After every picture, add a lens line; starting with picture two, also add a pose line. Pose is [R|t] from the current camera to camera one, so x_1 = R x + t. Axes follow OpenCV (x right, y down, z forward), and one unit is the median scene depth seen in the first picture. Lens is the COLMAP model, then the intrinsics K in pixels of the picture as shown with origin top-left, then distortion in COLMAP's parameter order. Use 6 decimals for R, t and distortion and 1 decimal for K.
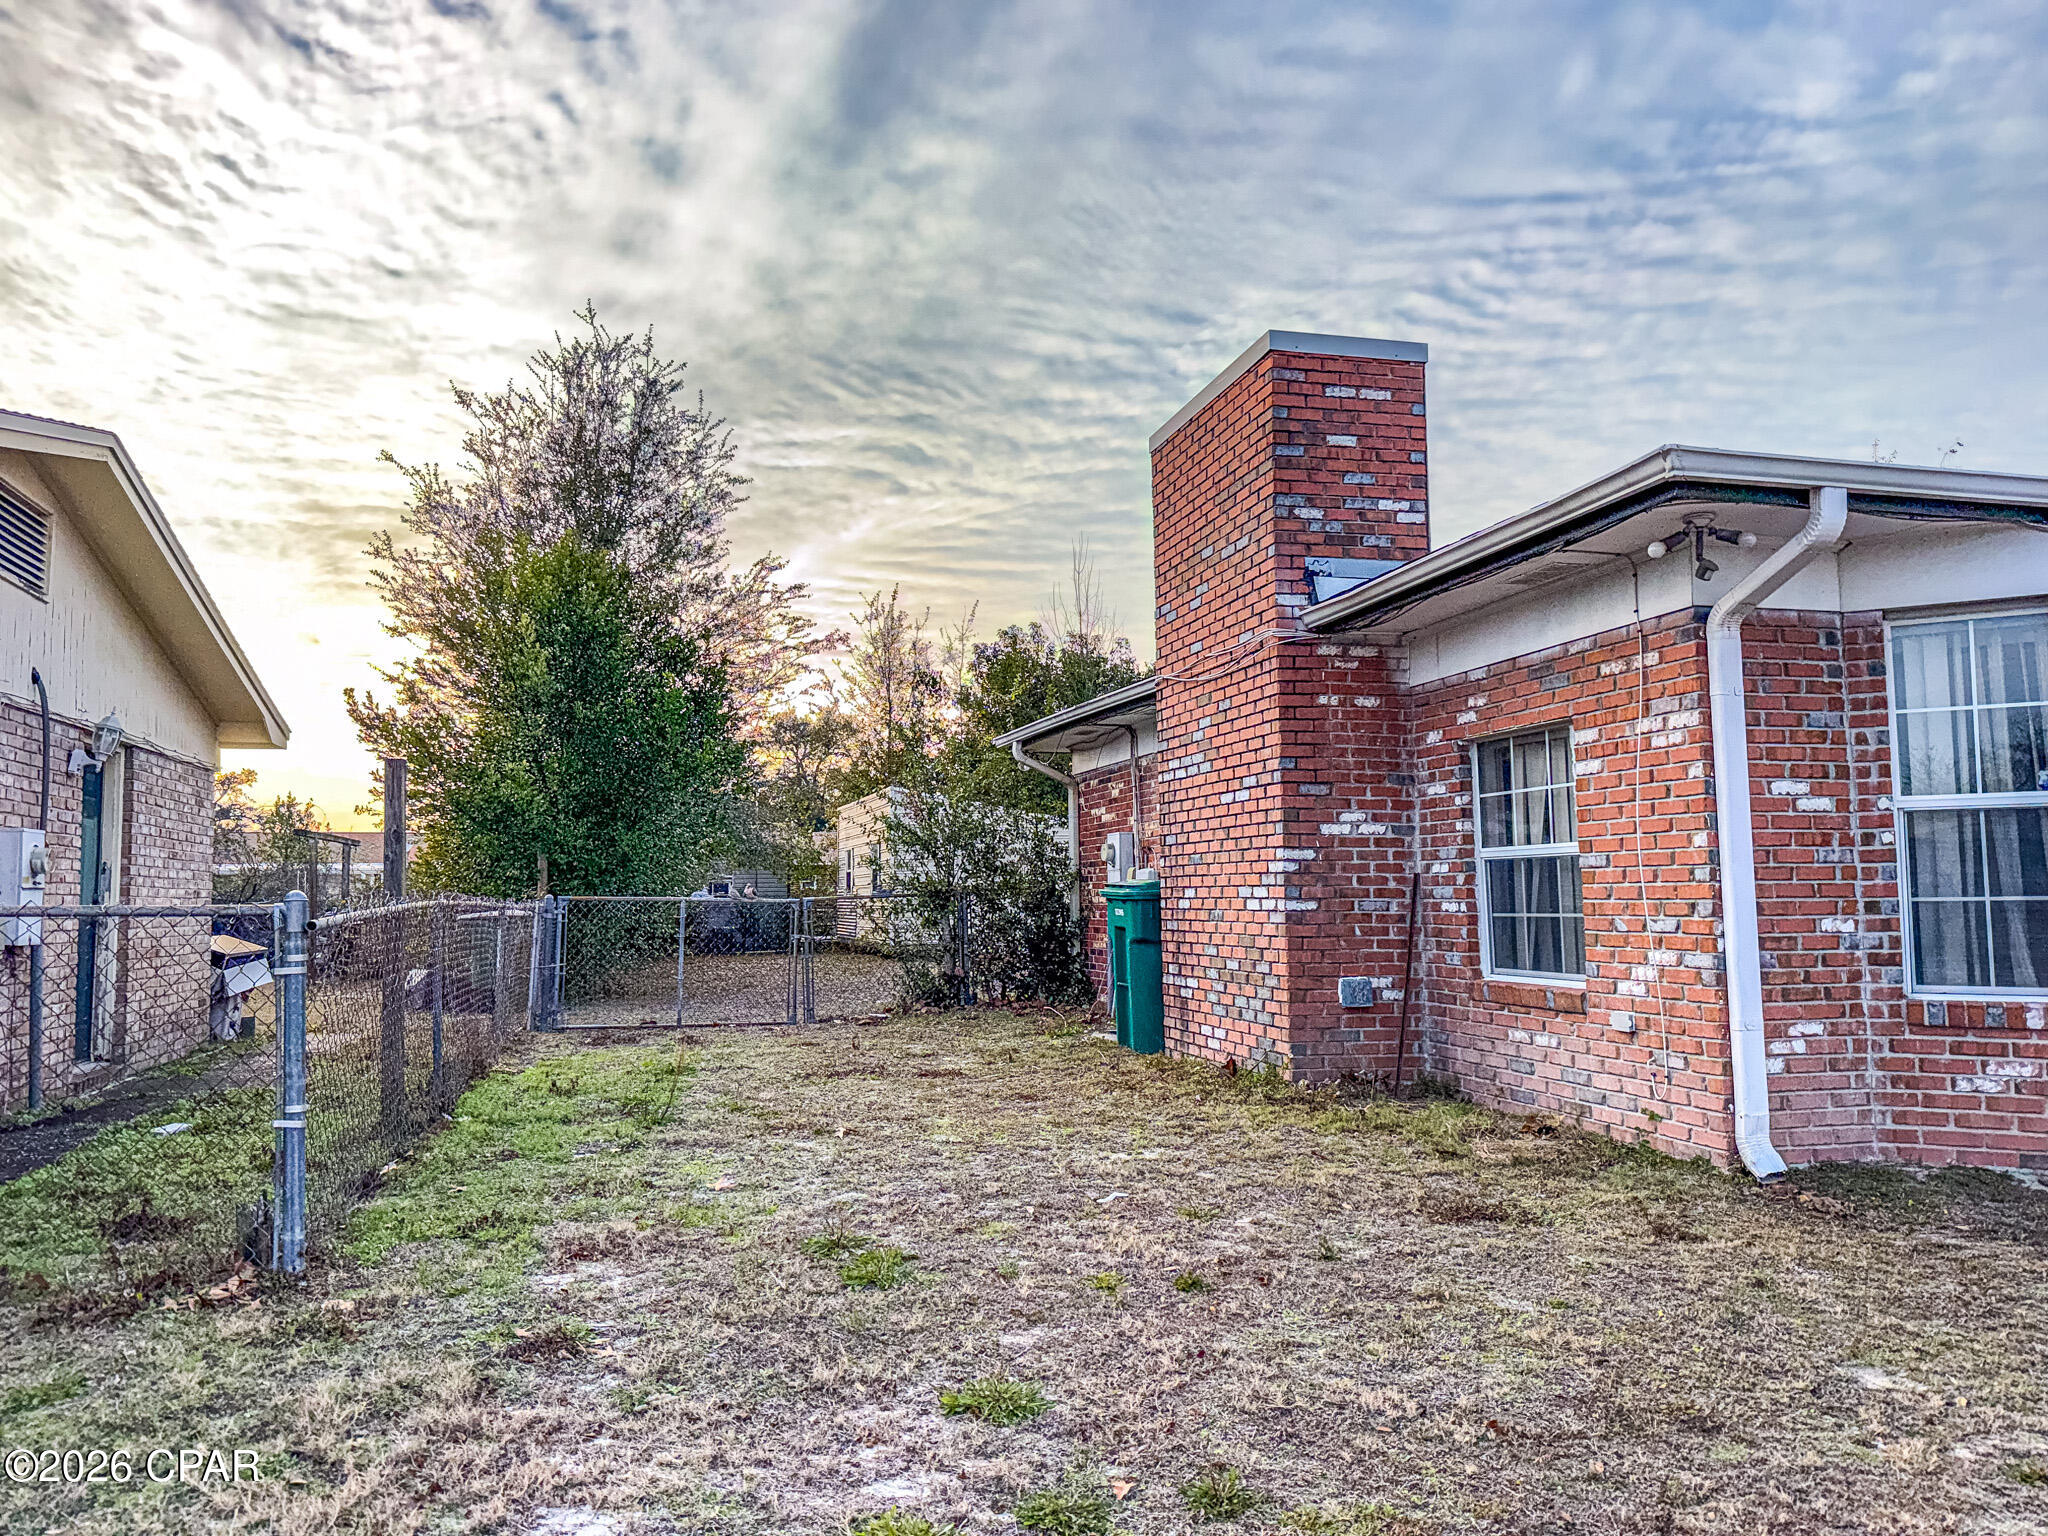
lens RADIAL K [[1462.5, 0, 1024.0], [0, 1462.5, 768.0], [0, 0, 1]] dist [0.136998, -0.157568]
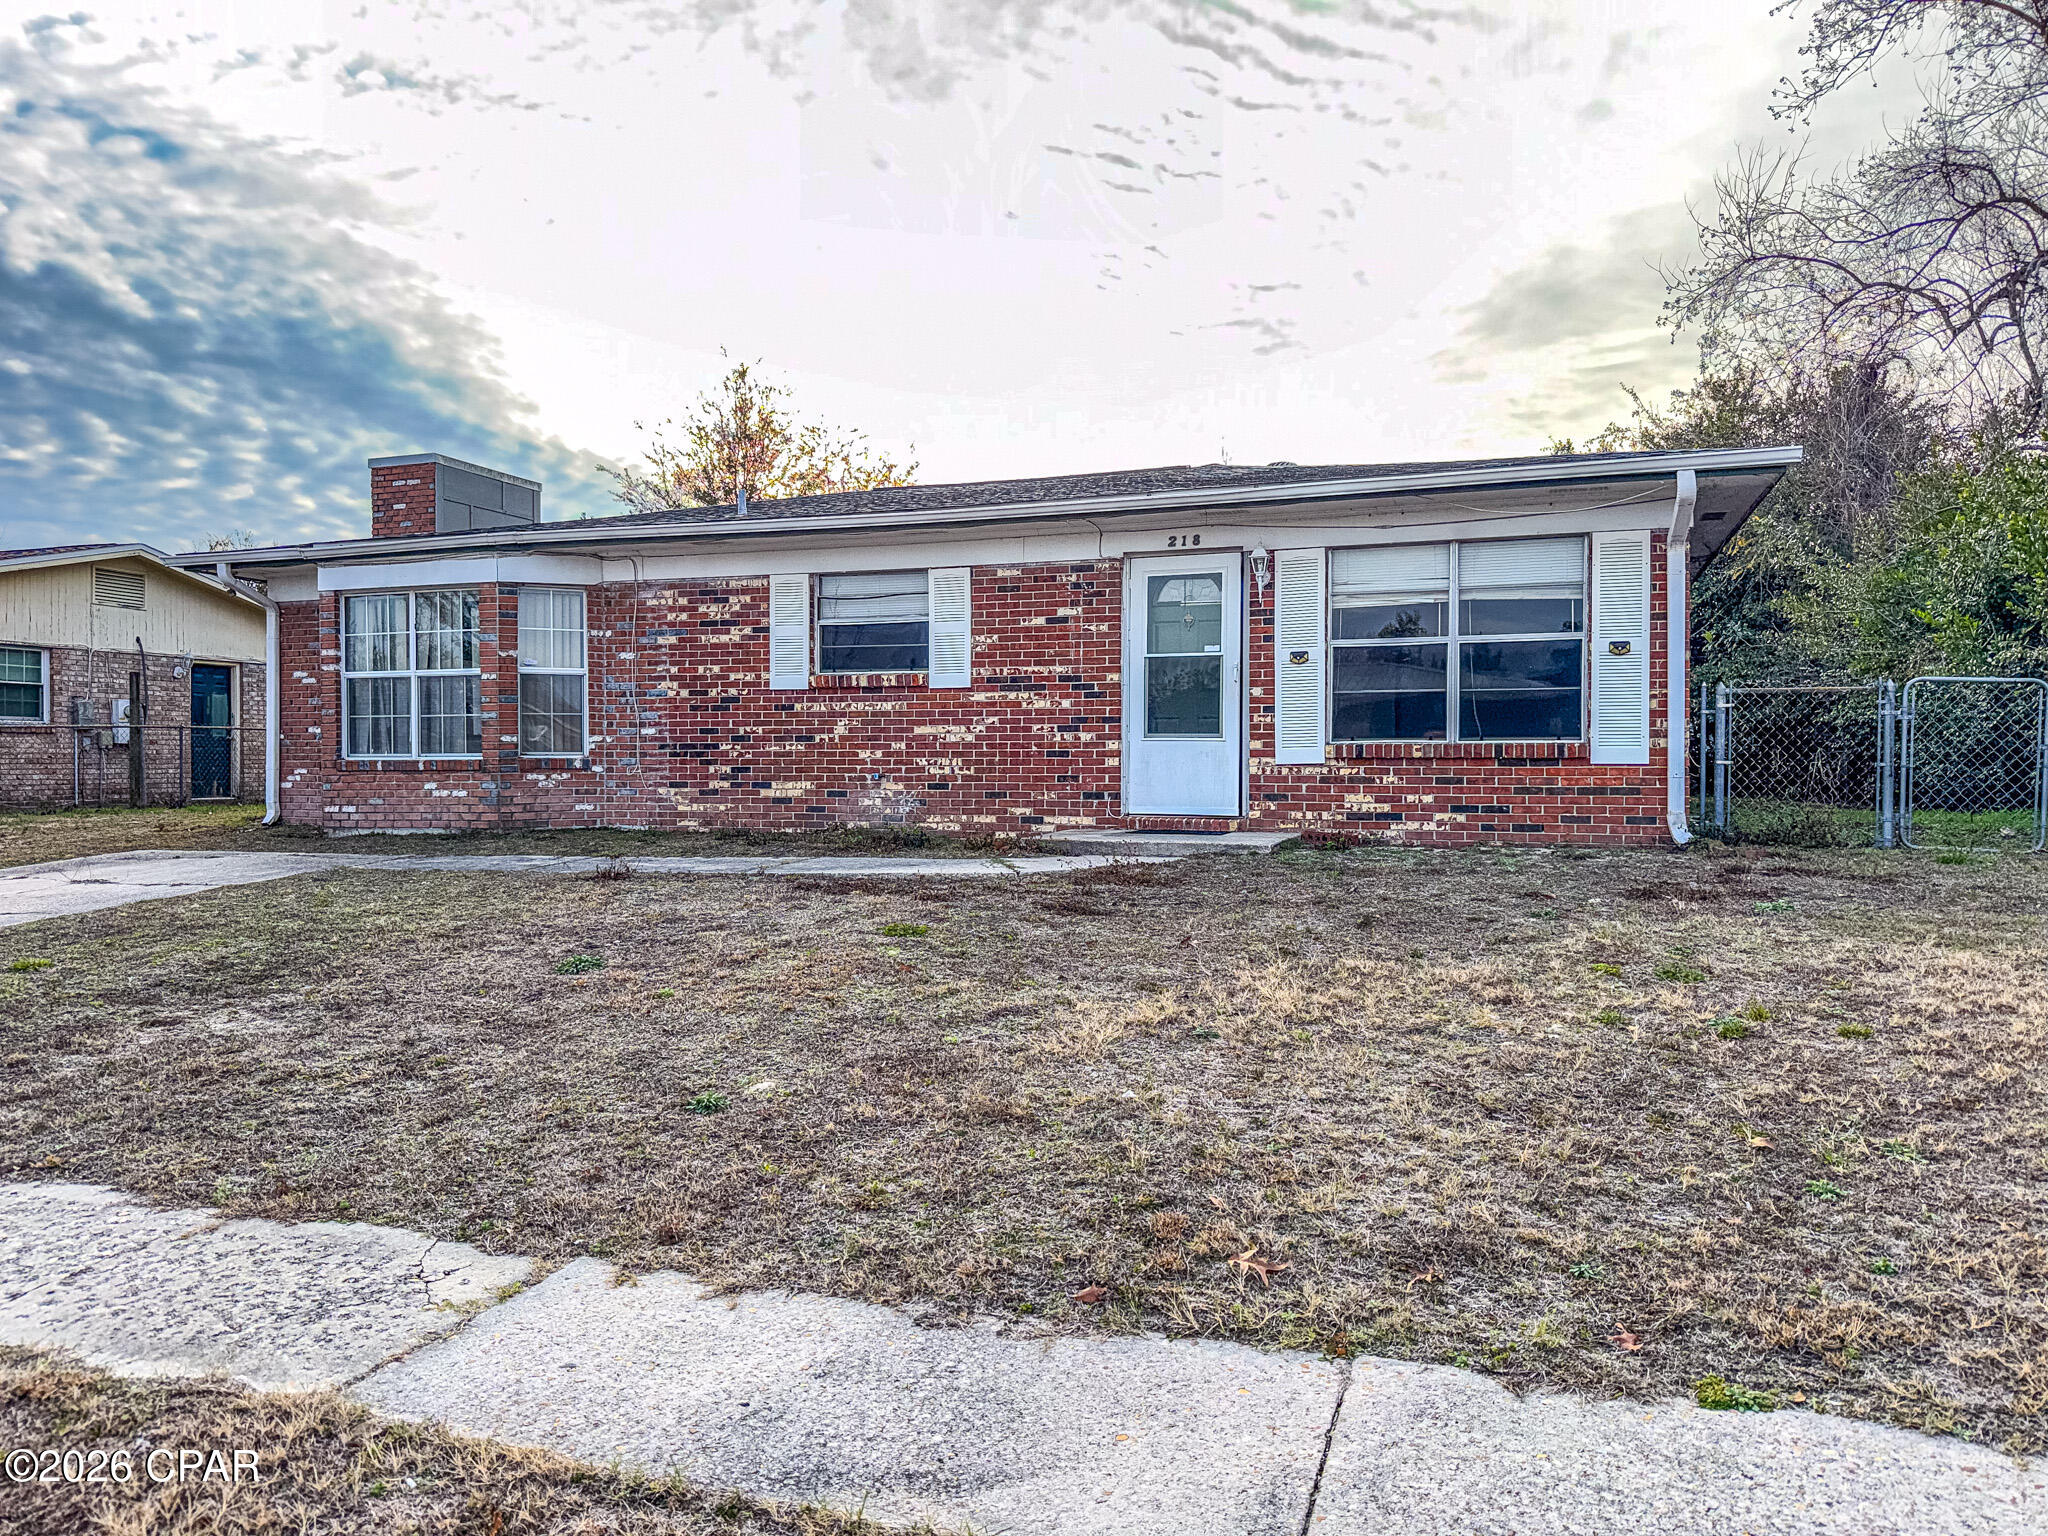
lens RADIAL K [[1462.5, 0, 1024.0], [0, 1462.5, 768.0], [0, 0, 1]] dist [0.136998, -0.157568]
pose [[0.833019, 0.005248, -0.553220, 2.092885], [0.048971, 0.995331, 0.083180, 0.015322], [0.551073, -0.096382, 0.828872, -0.275001]]
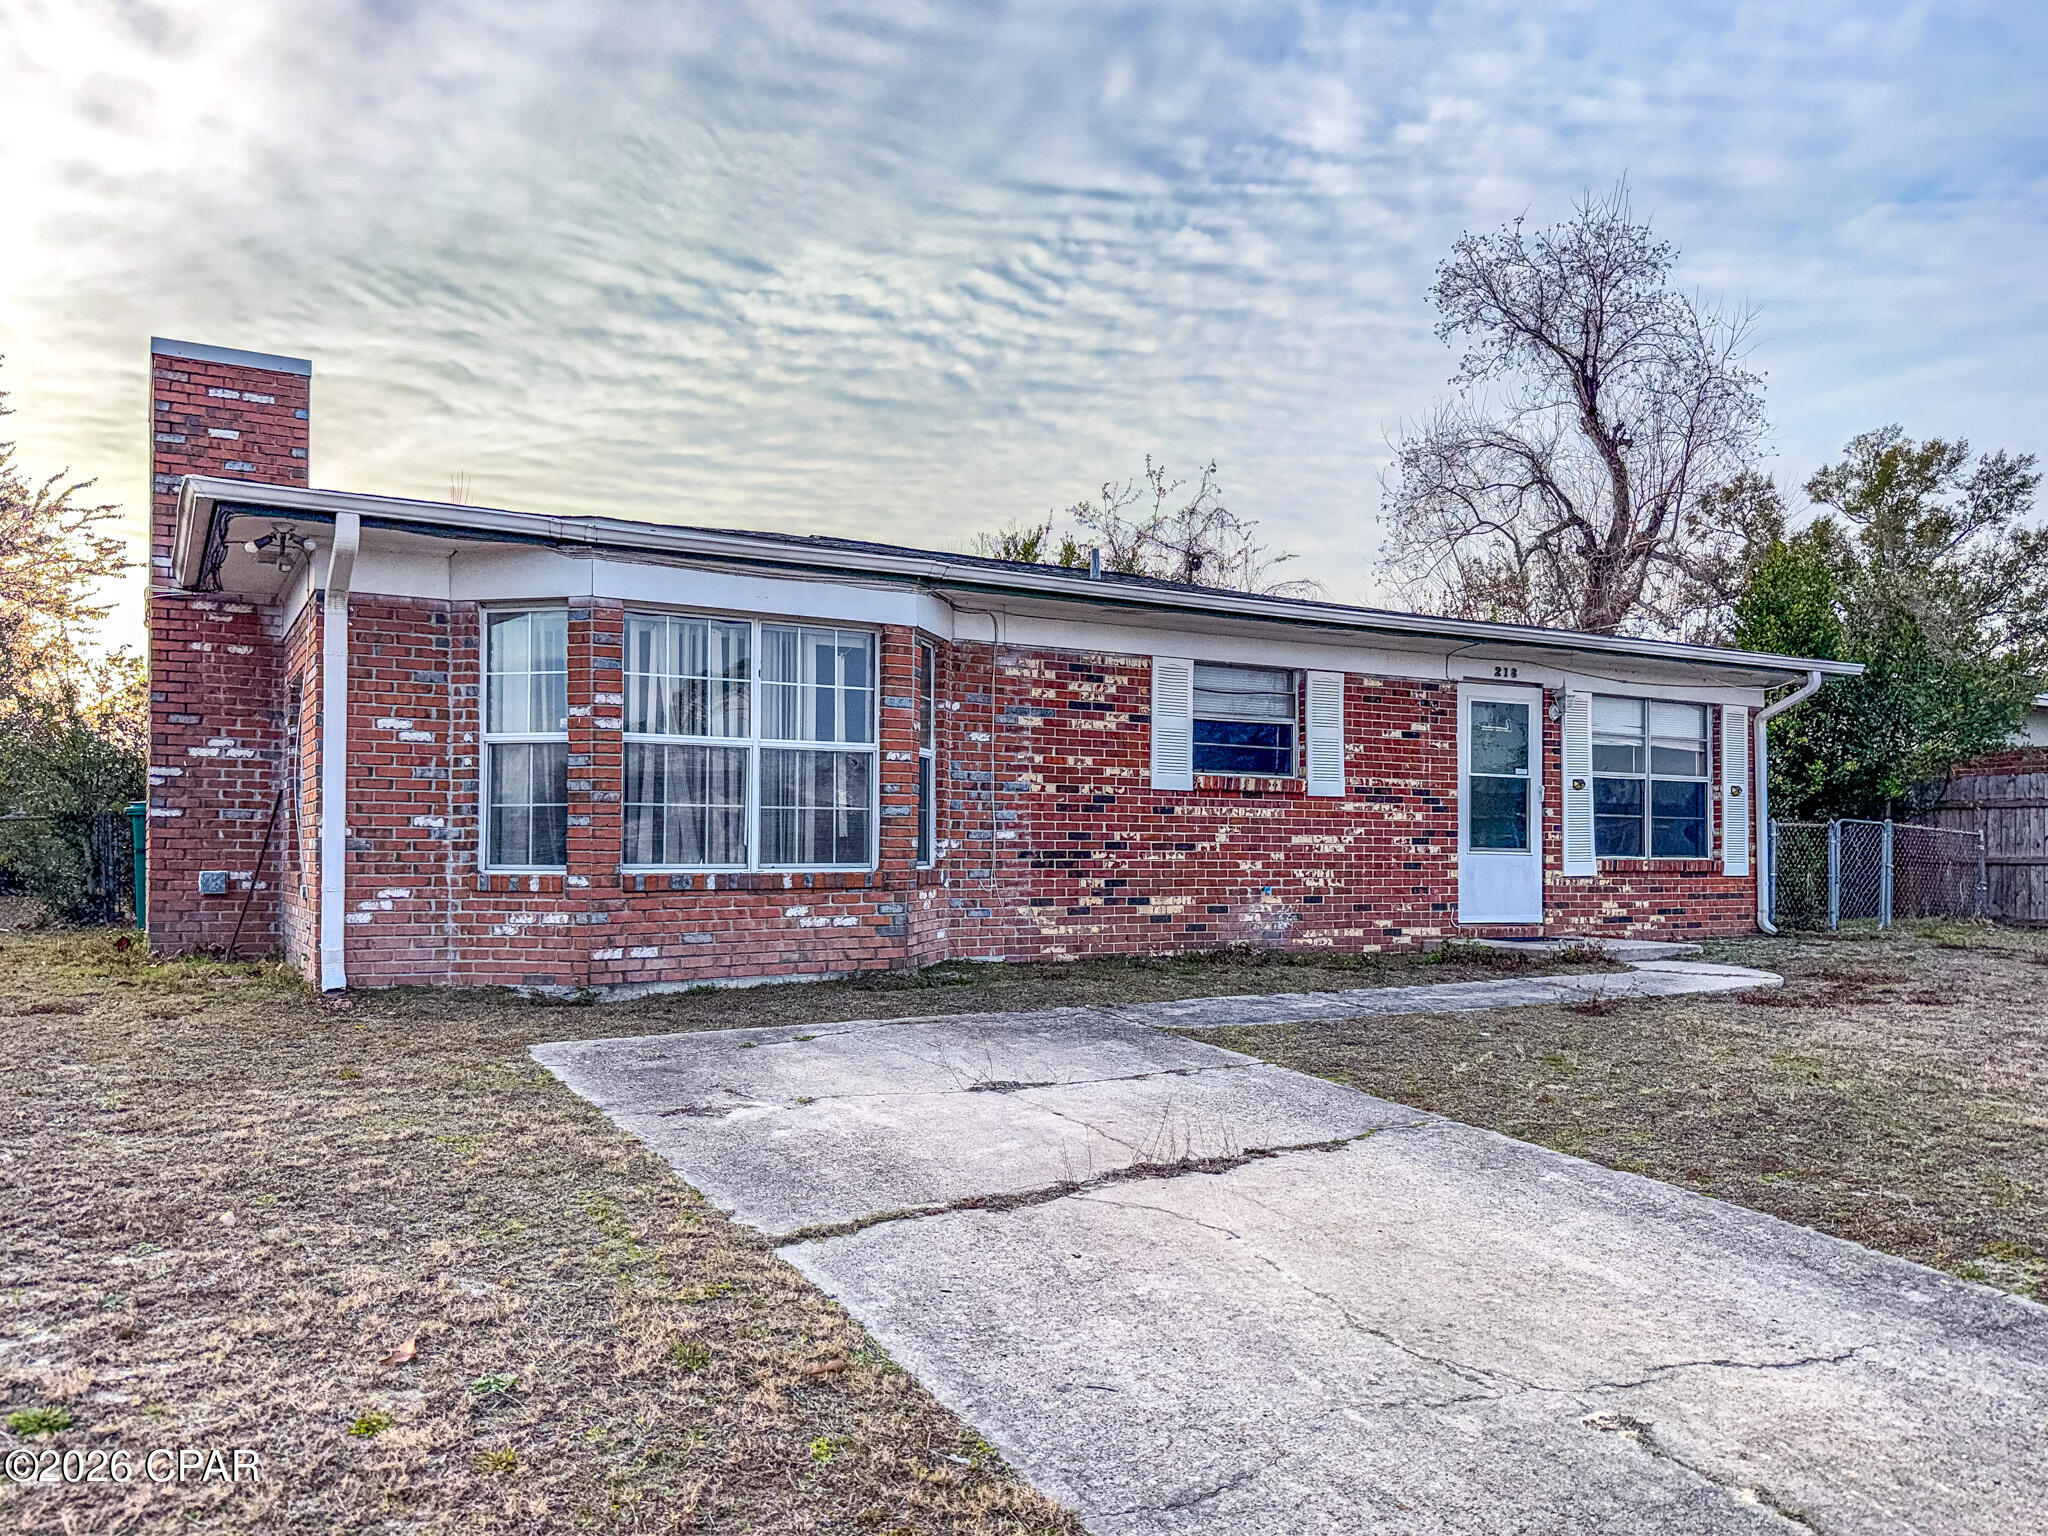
lens RADIAL K [[1447.5, 0, 1022.6], [0, 1447.5, 798.9], [0, 0, 1]] dist [0.111132, -0.158448]
pose [[0.963900, 0.019248, 0.265569, 0.529874], [-0.033754, 0.998170, 0.050165, -0.004314], [-0.264117, -0.057318, 0.962786, -0.359571]]
